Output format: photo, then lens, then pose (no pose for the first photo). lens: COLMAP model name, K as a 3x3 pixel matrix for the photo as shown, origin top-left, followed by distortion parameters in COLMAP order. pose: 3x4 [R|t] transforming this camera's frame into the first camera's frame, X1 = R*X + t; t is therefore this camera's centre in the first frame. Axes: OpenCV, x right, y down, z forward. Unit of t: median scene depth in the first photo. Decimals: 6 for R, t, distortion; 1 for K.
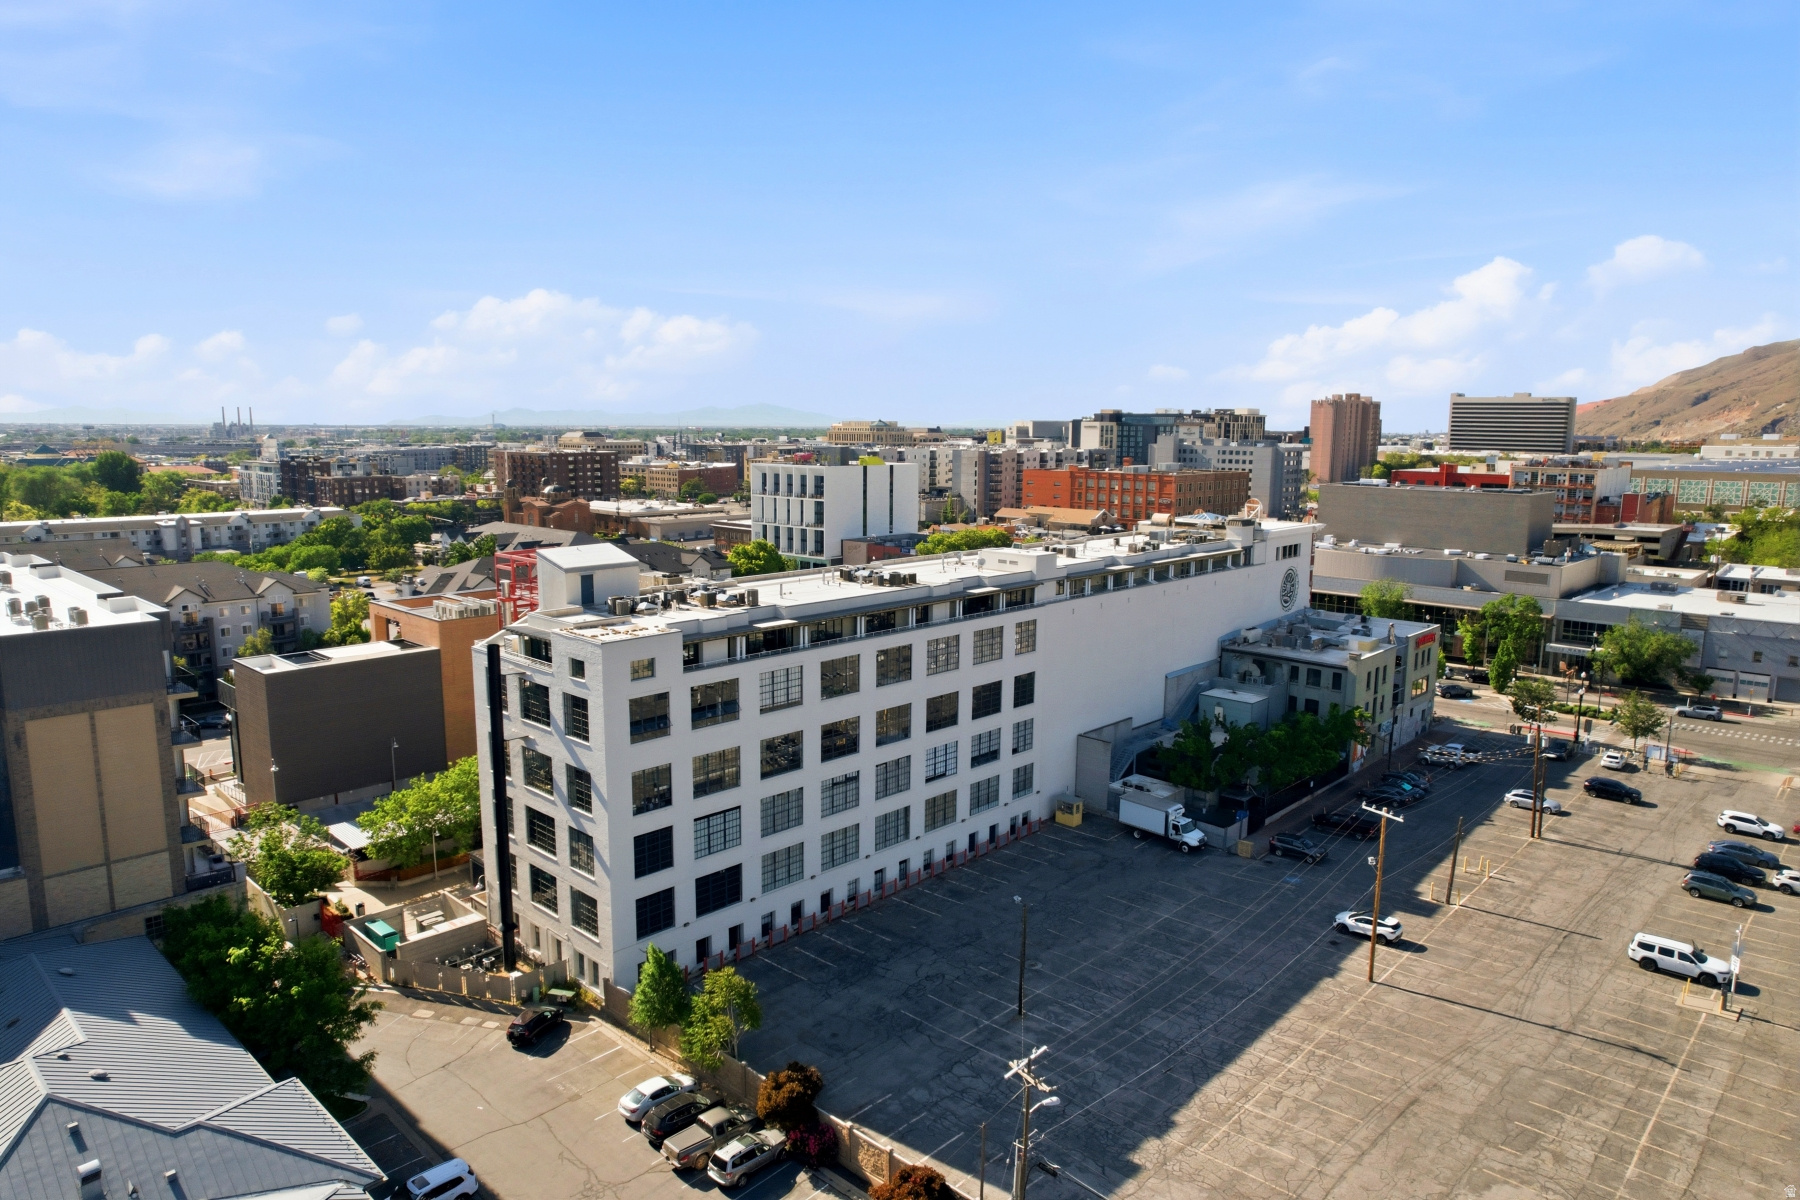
lens RADIAL K [[1145.7, 0, 898.0], [0, 1145.7, 601.4], [0, 0, 1]] dist [-0.066567, 0.057938]
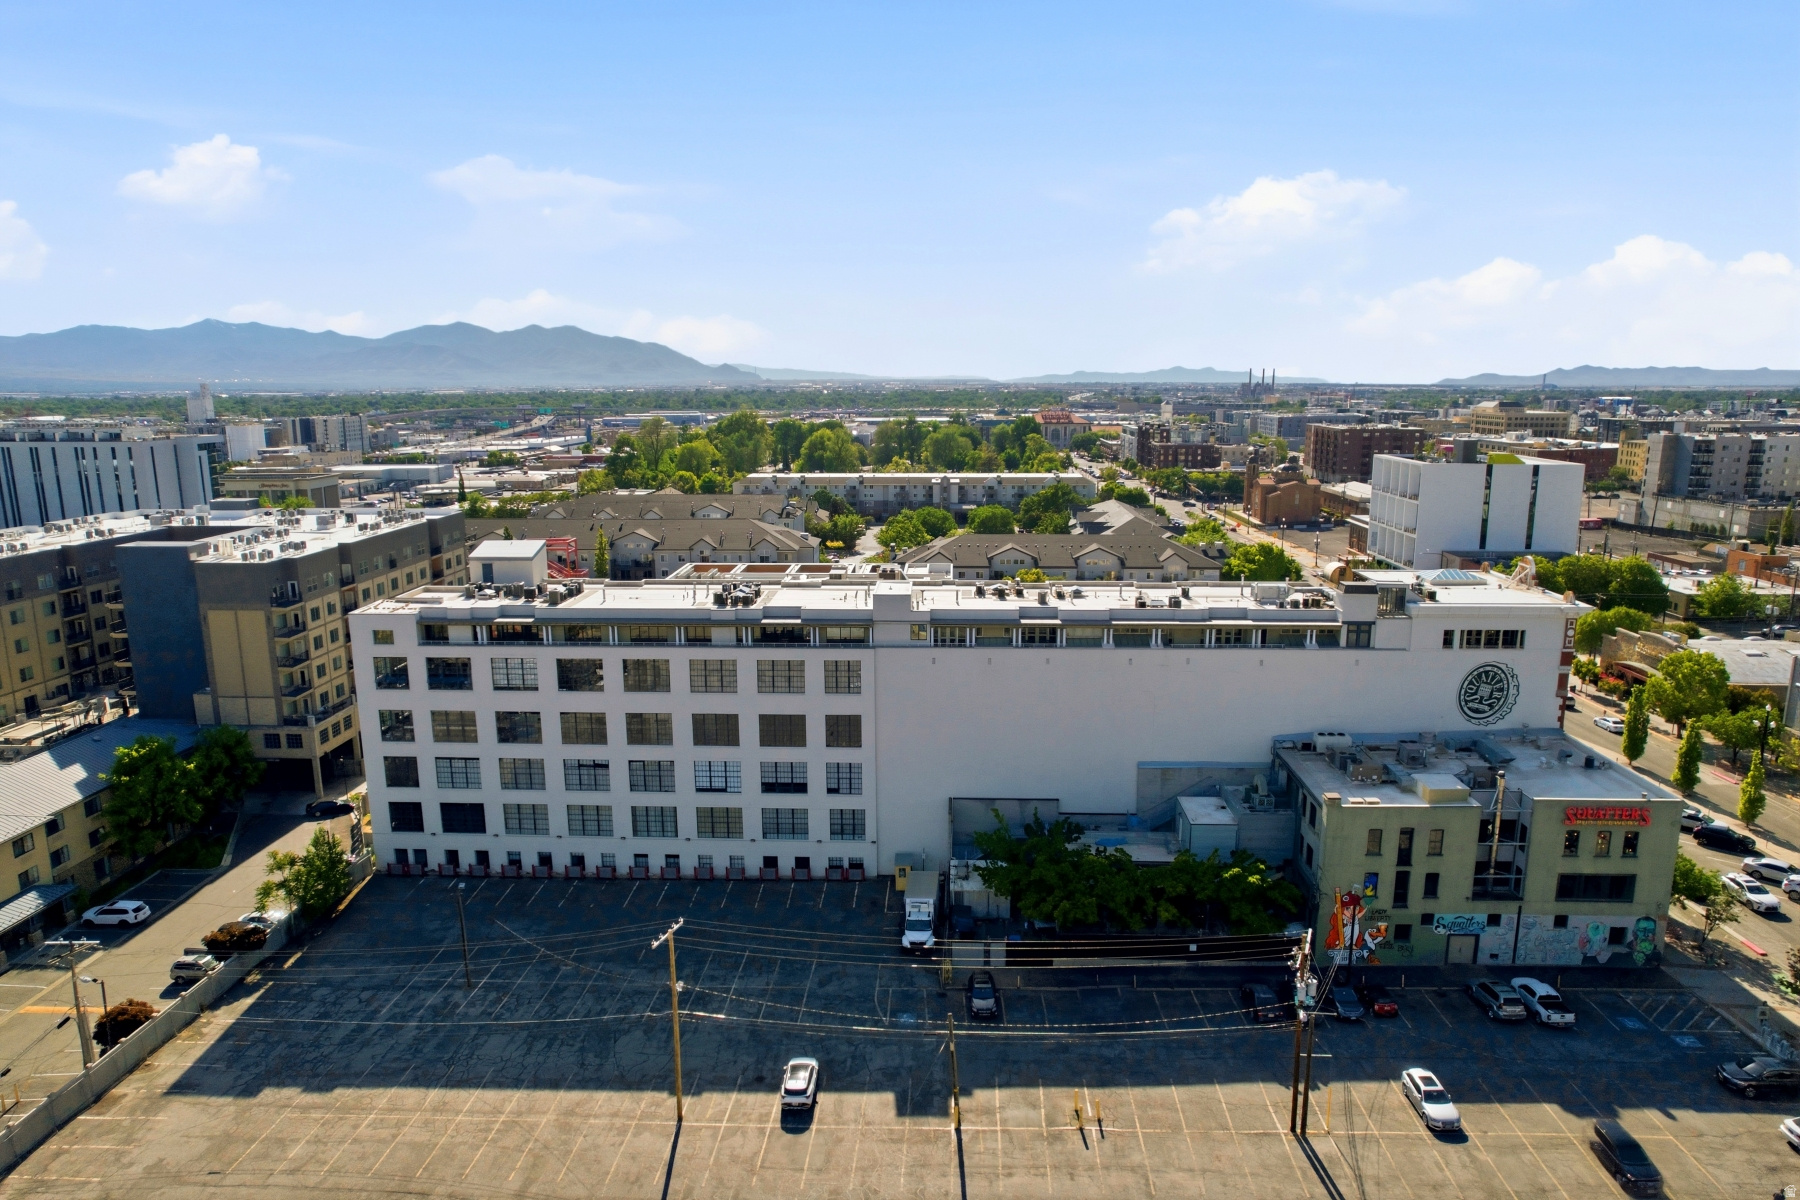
lens RADIAL K [[1145.7, 0, 892.3], [0, 1145.7, 611.2], [0, 0, 1]] dist [-0.066567, 0.057938]
pose [[0.652848, 0.141381, -0.744178, 0.956124], [-0.108410, 0.989753, 0.092931, -0.132638], [0.749692, 0.020007, 0.661485, 0.449593]]
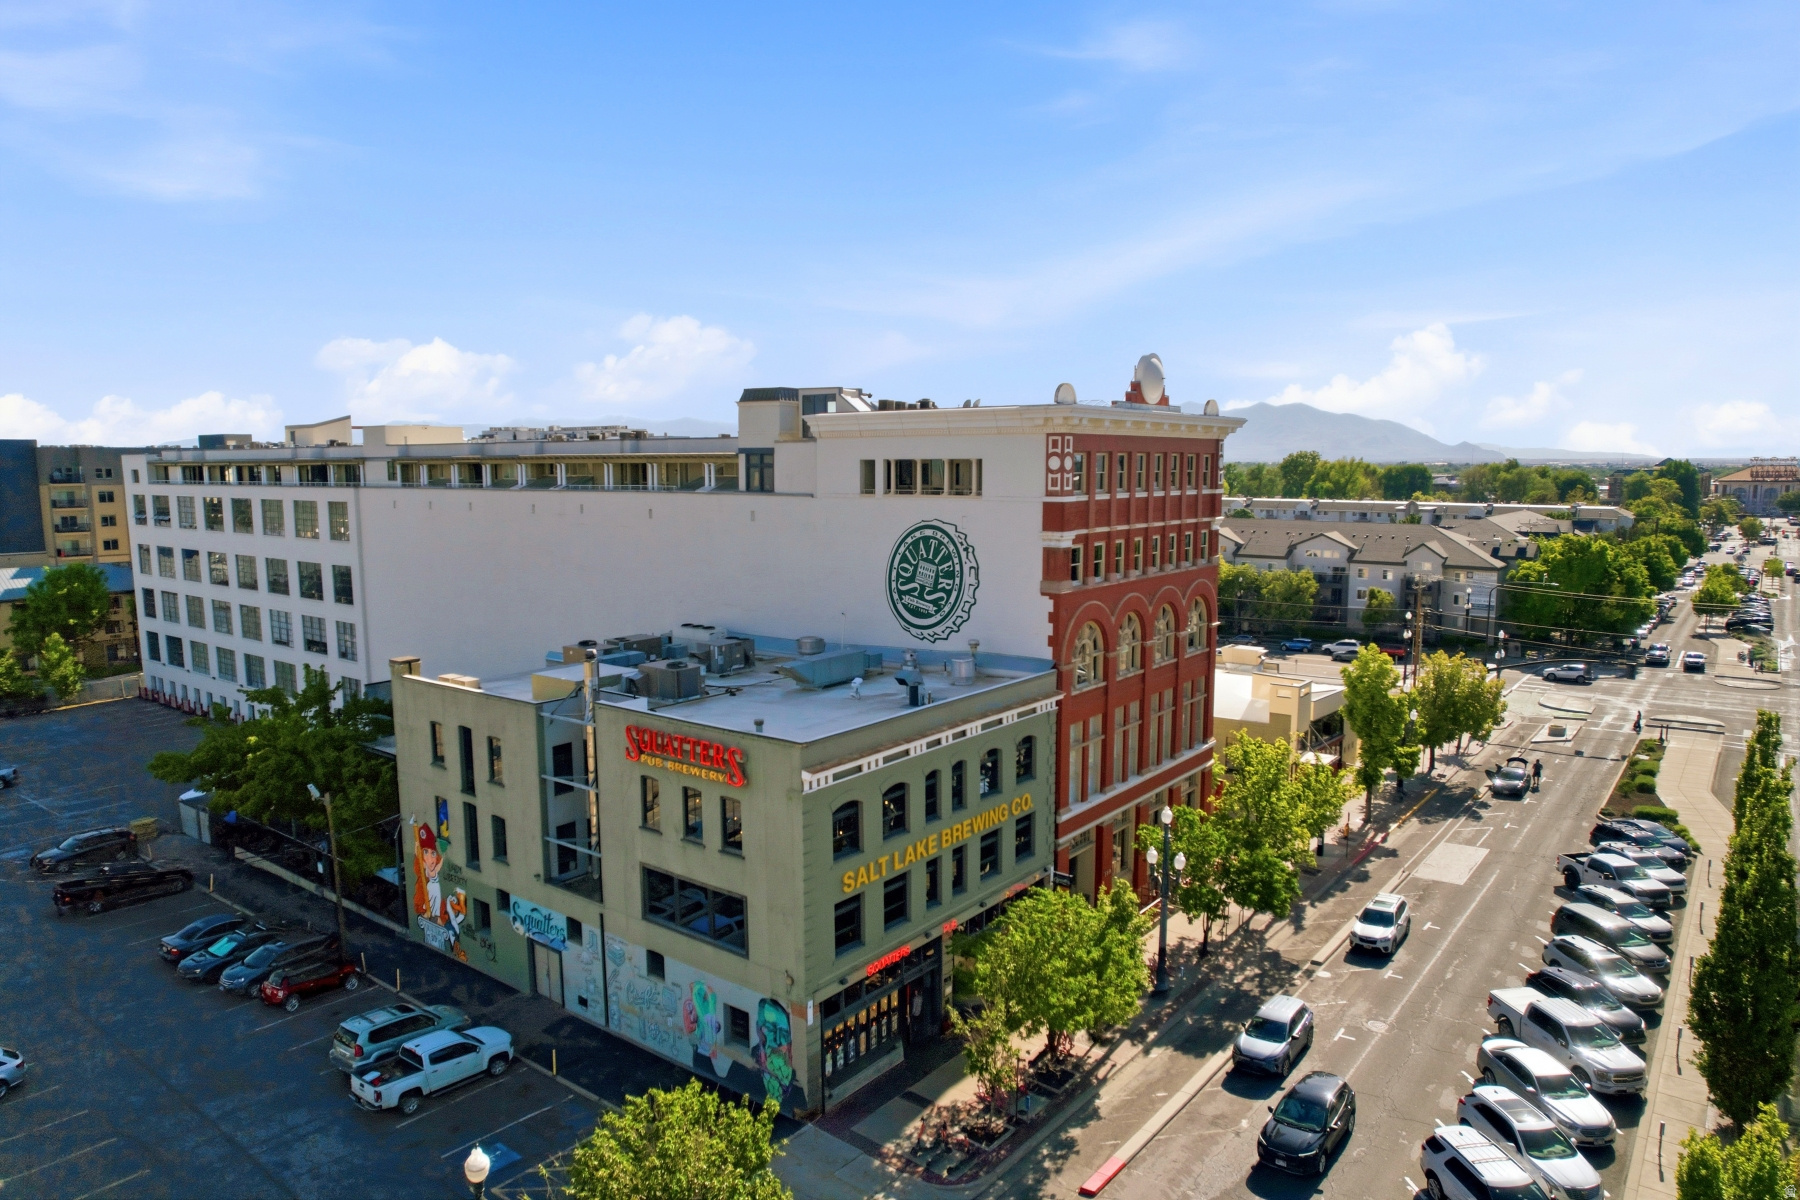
lens RADIAL K [[1145.7, 0, 889.7], [0, 1145.7, 609.9], [0, 0, 1]] dist [-0.066567, 0.057938]
pose [[0.098534, 0.122963, -0.987508, 1.114299], [-0.150636, 0.982745, 0.107339, -0.062395], [0.983667, 0.138177, 0.115356, 1.489155]]
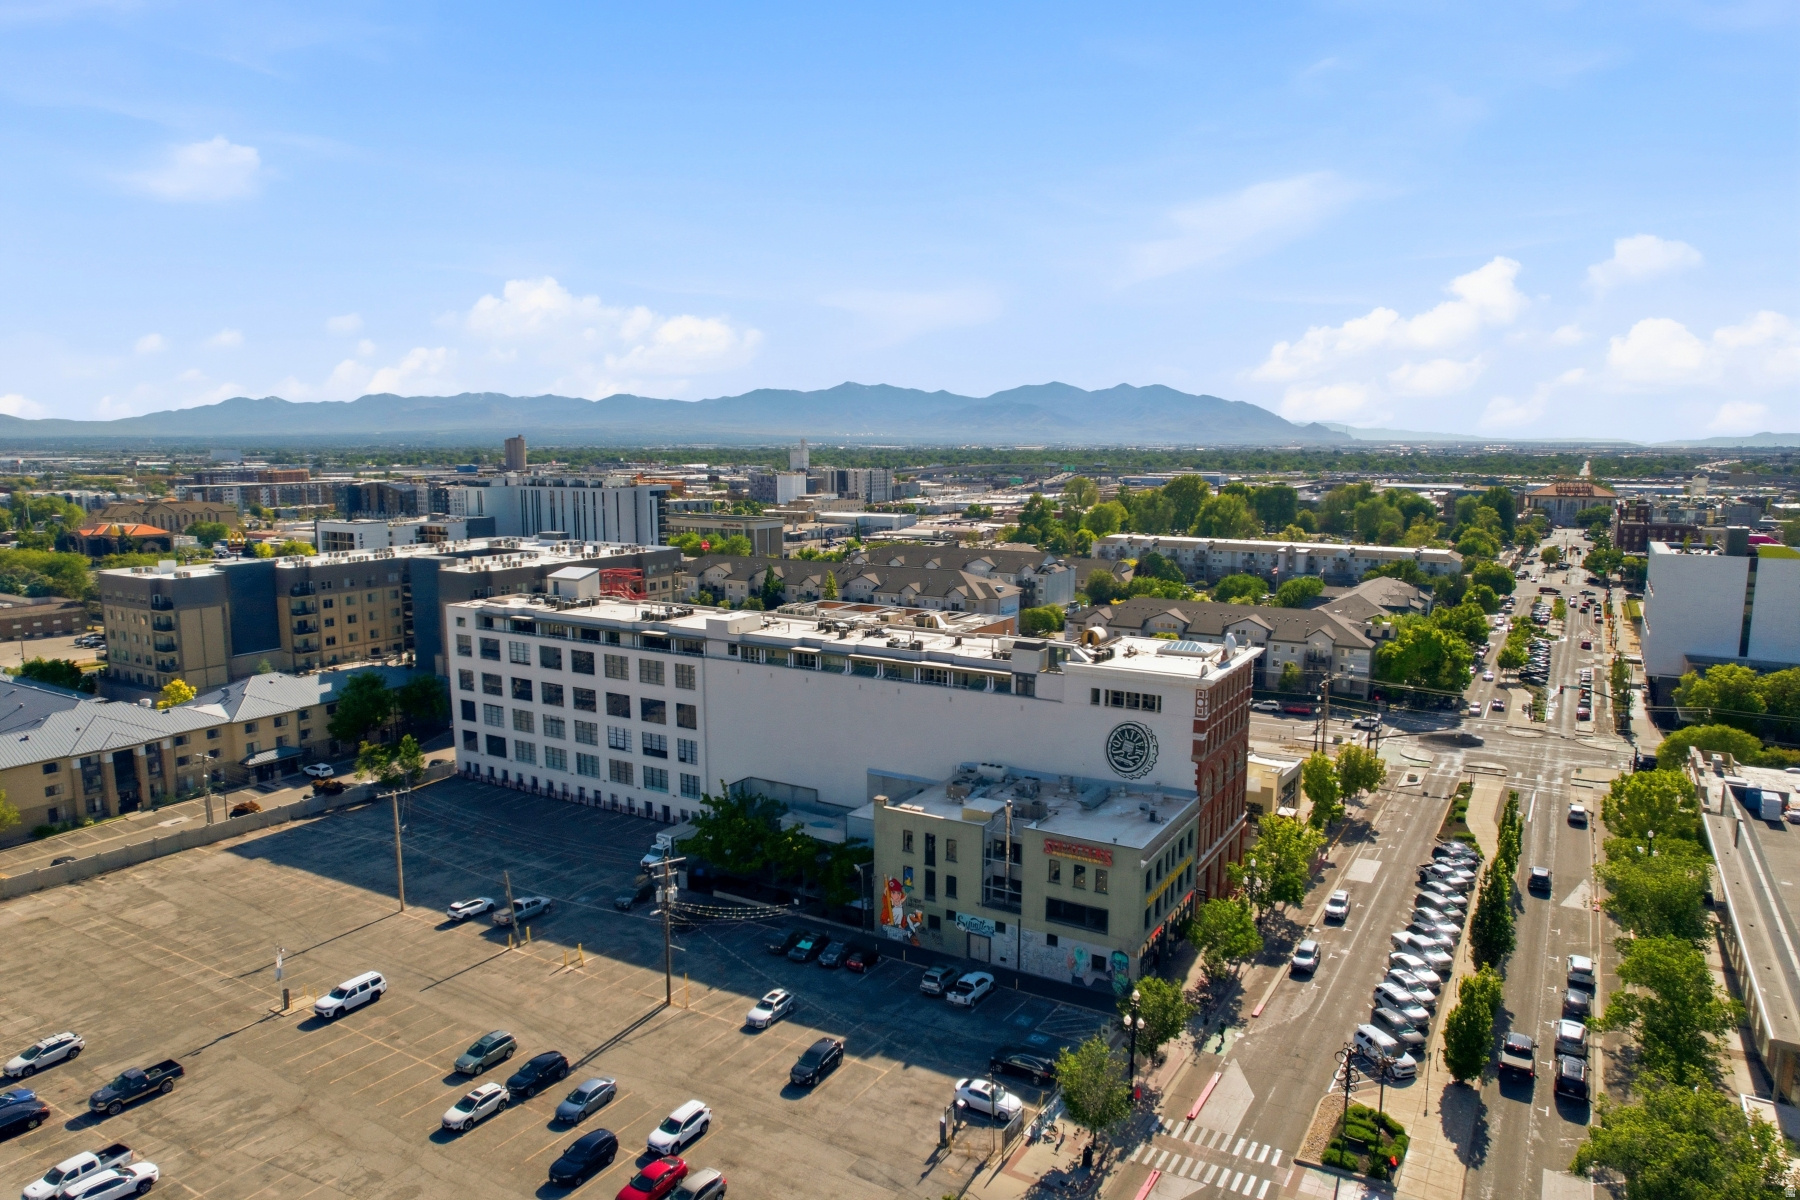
lens RADIAL K [[1145.7, 0, 894.4], [0, 1145.7, 604.7], [0, 0, 1]] dist [-0.066567, 0.057938]
pose [[0.212899, 0.133717, -0.967881, 1.624128], [-0.149614, 0.983370, 0.102947, -0.253175], [0.965551, 0.122891, 0.229365, 1.043128]]
